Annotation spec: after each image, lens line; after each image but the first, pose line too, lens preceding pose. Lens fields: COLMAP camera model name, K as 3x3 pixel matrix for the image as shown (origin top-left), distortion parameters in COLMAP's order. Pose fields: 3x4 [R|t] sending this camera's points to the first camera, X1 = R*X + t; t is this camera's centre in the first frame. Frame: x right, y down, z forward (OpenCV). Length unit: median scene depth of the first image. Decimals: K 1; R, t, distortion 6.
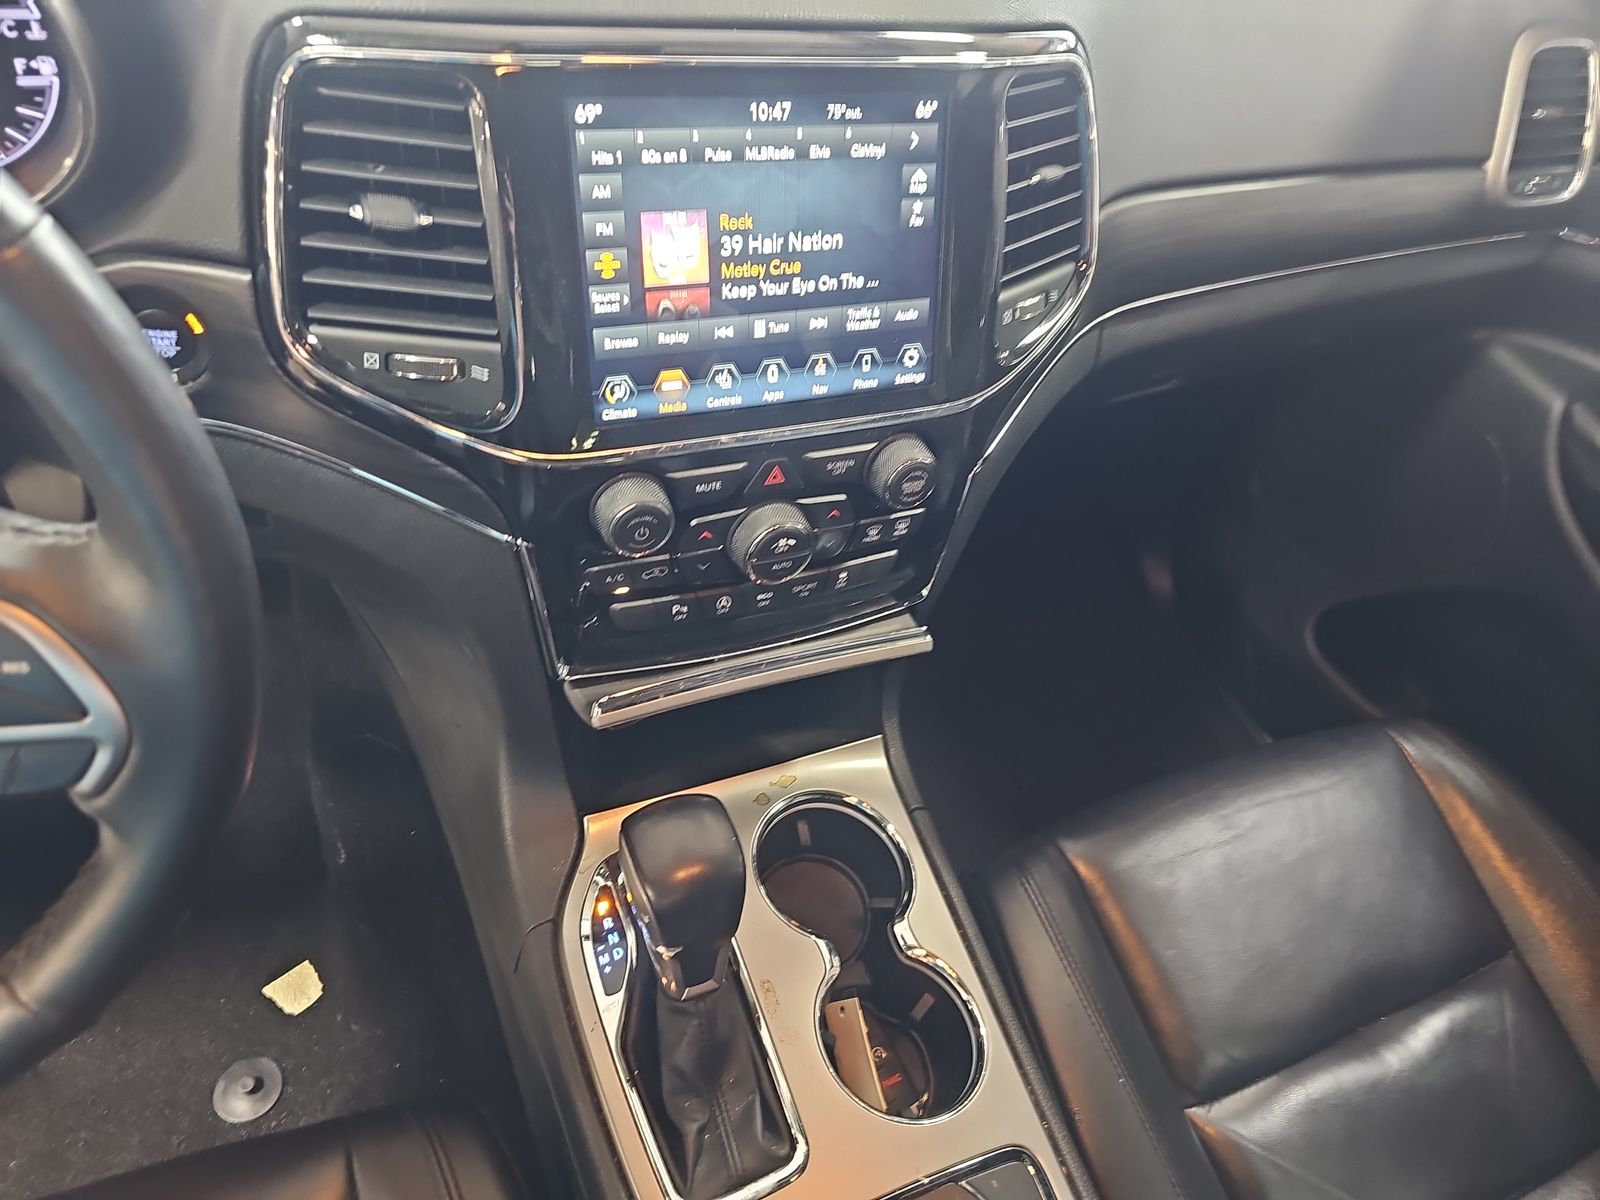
lens RADIAL K [[1091.1, 0, 797.2], [0, 1091.1, 546.9], [0, 0, 1]] dist [0.072983, -0.055493]
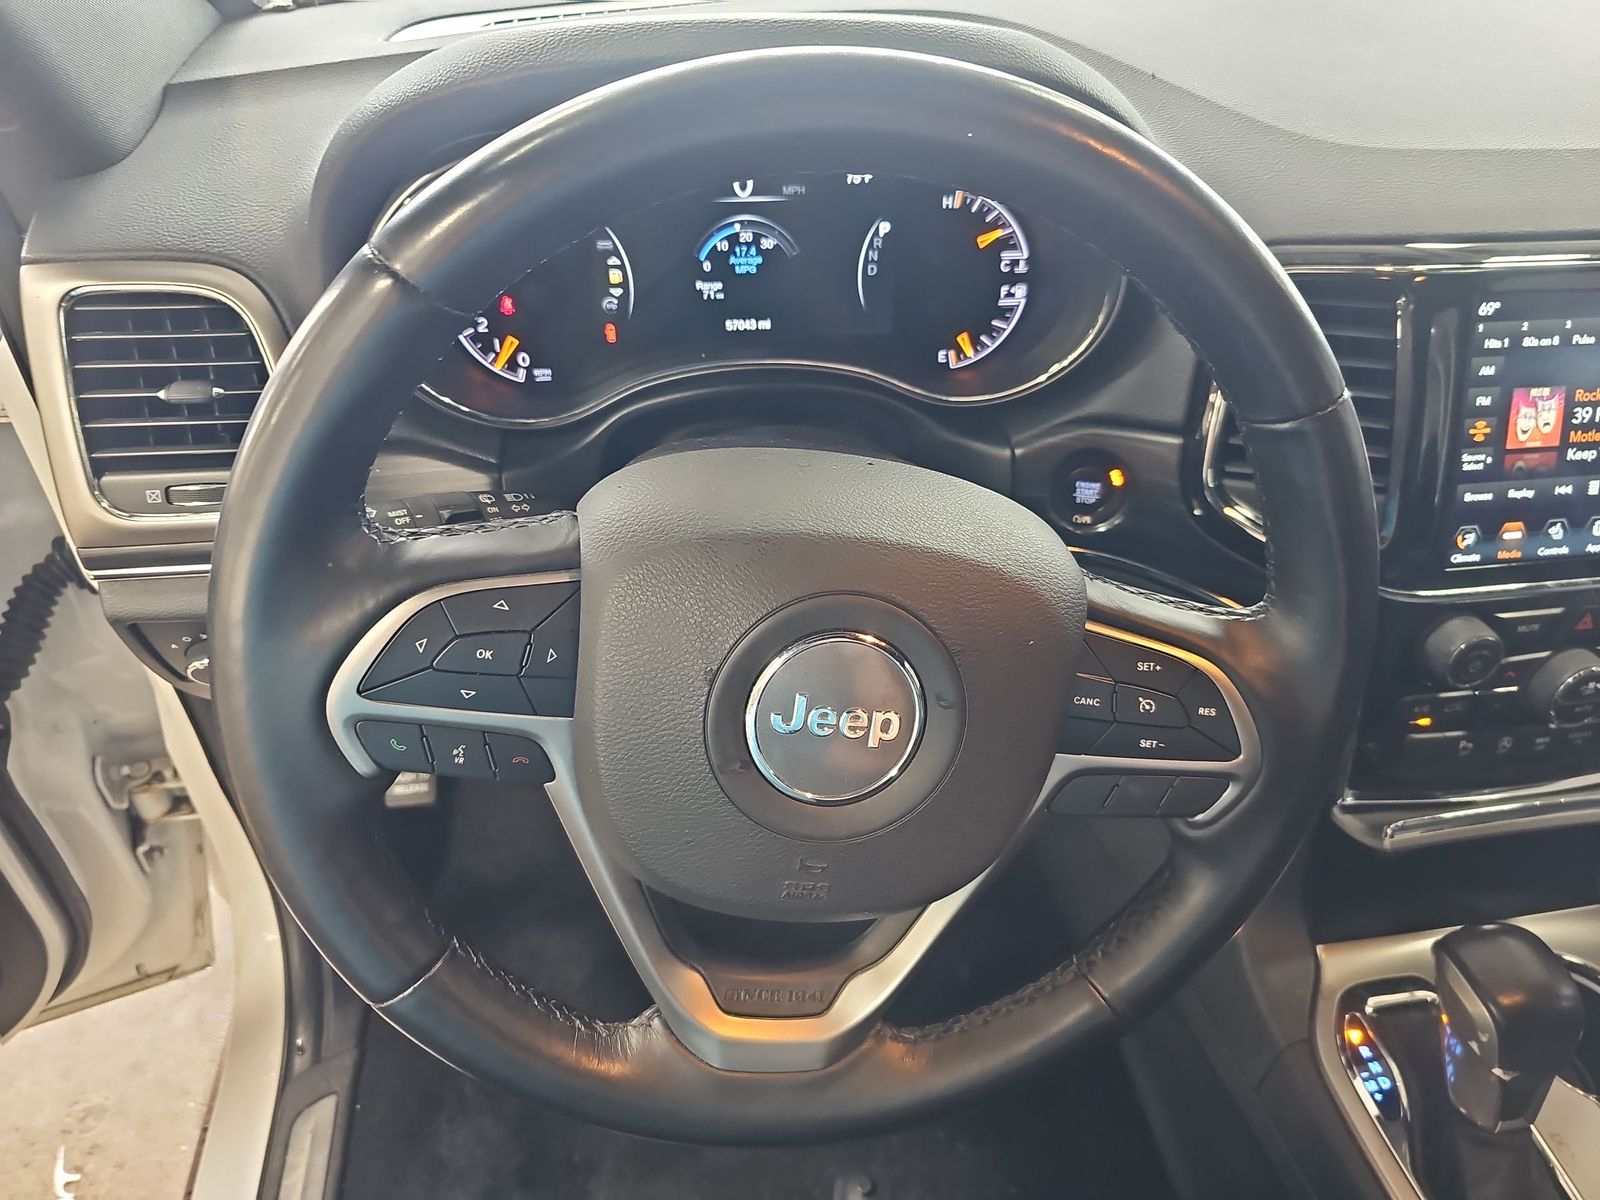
lens RADIAL K [[1091.1, 0, 797.2], [0, 1091.1, 546.9], [0, 0, 1]] dist [0.072983, -0.055493]
pose [[0.975621, 0.026845, -0.217813, -0.597542], [-0.065040, 0.983272, -0.170138, 0.109743], [0.209602, 0.180157, 0.961047, -0.258858]]
